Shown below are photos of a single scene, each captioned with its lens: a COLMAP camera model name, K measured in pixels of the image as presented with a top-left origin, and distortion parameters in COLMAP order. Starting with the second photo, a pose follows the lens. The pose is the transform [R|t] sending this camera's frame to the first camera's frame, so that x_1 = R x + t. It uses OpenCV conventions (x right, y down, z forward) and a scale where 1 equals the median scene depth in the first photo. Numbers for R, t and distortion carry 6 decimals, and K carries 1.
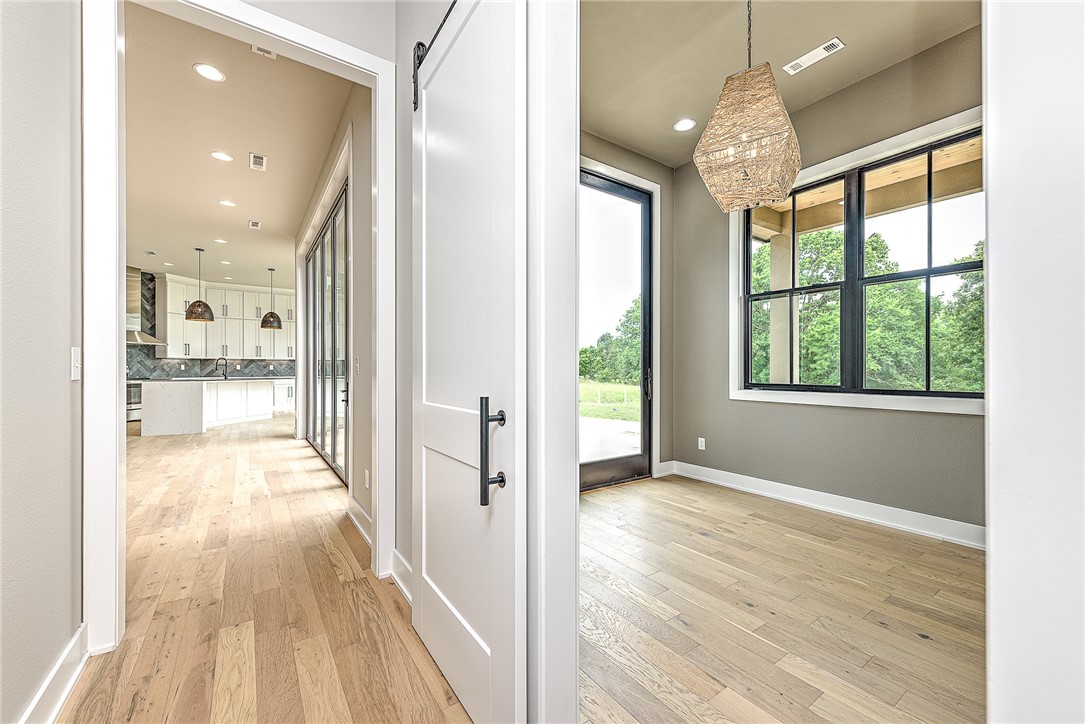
lens RADIAL K [[422.6, 0, 540.9], [0, 422.6, 366.4], [0, 0, 1]] dist [0.001985, -0.000338]
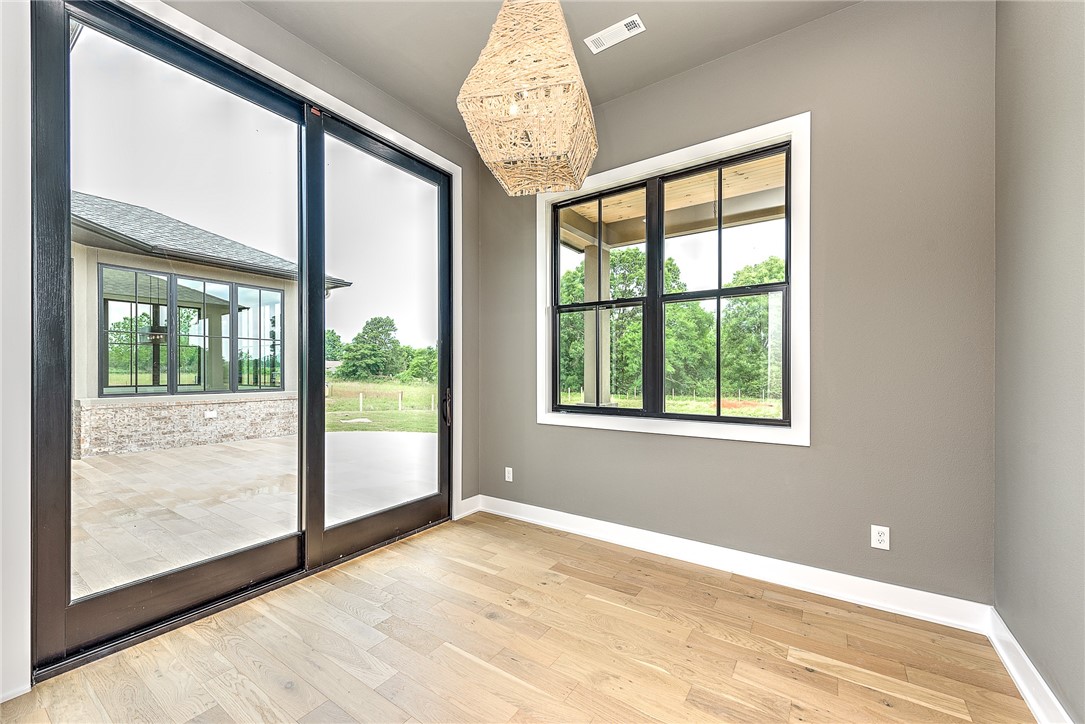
lens RADIAL K [[422.6, 0, 540.9], [0, 422.6, 366.4], [0, 0, 1]] dist [0.001985, -0.000338]
pose [[0.932007, 0.001255, 0.362437, 0.129153], [-0.000276, 0.999996, -0.002755, -0.036282], [-0.362439, 0.002467, 0.932004, 0.170916]]
